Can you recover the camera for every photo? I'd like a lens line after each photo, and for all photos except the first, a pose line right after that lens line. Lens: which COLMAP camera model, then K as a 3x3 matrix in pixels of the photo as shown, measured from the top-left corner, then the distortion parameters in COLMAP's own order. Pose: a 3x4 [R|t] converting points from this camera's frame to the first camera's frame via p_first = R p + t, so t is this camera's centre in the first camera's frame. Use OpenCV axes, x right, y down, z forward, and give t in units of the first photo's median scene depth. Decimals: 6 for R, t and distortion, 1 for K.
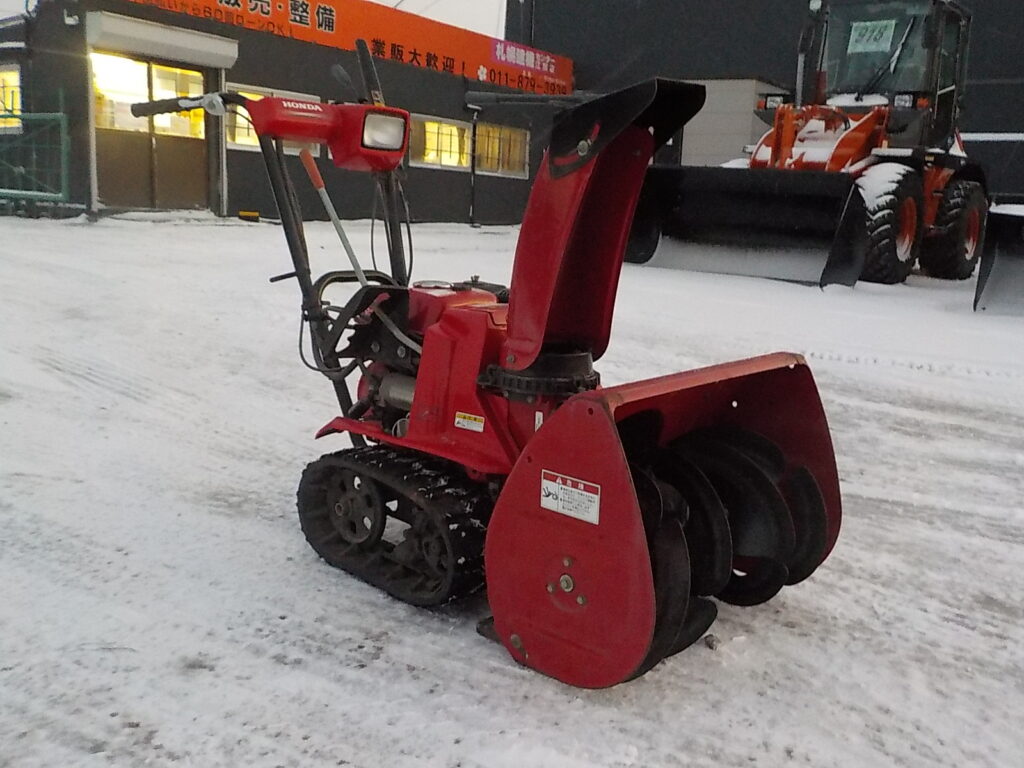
lens RADIAL K [[951.6, 0, 506.8], [0, 951.6, 381.8], [0, 0, 1]] dist [0.005376, 0.019748]
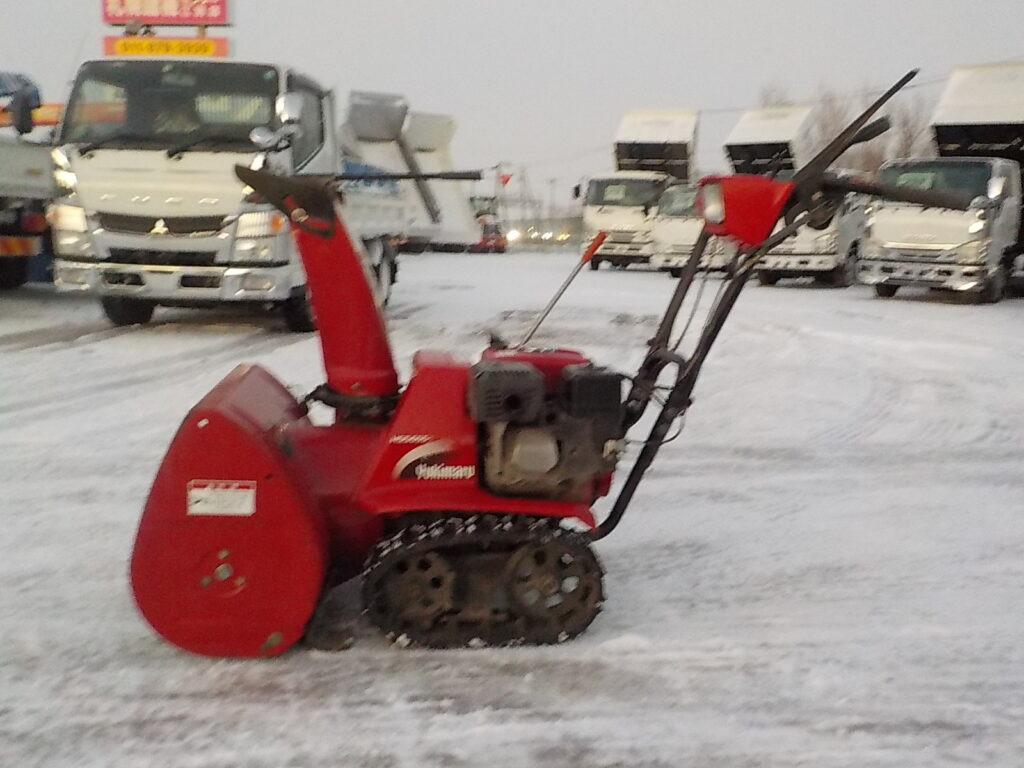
lens RADIAL K [[951.6, 0, 506.8], [0, 951.6, 381.8], [0, 0, 1]] dist [0.005376, 0.019748]
pose [[-0.635559, 0.048443, -0.770531, 0.782586], [-0.219794, 0.945379, 0.240729, -0.326456], [0.740105, 0.322355, -0.590197, 1.663388]]
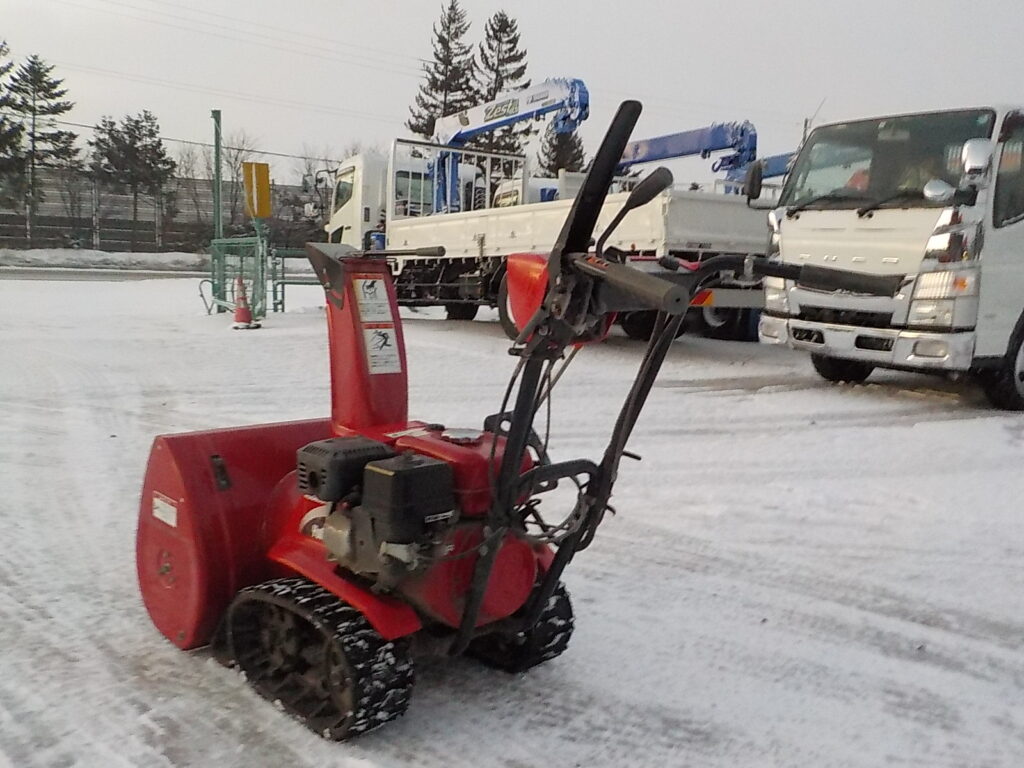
lens RADIAL K [[951.6, 0, 506.8], [0, 951.6, 381.8], [0, 0, 1]] dist [0.005376, 0.019748]
pose [[-0.994817, -0.096417, 0.032302, -0.153614], [-0.080000, 0.938218, 0.336671, -0.501032], [-0.062768, 0.332342, -0.941068, 1.956259]]
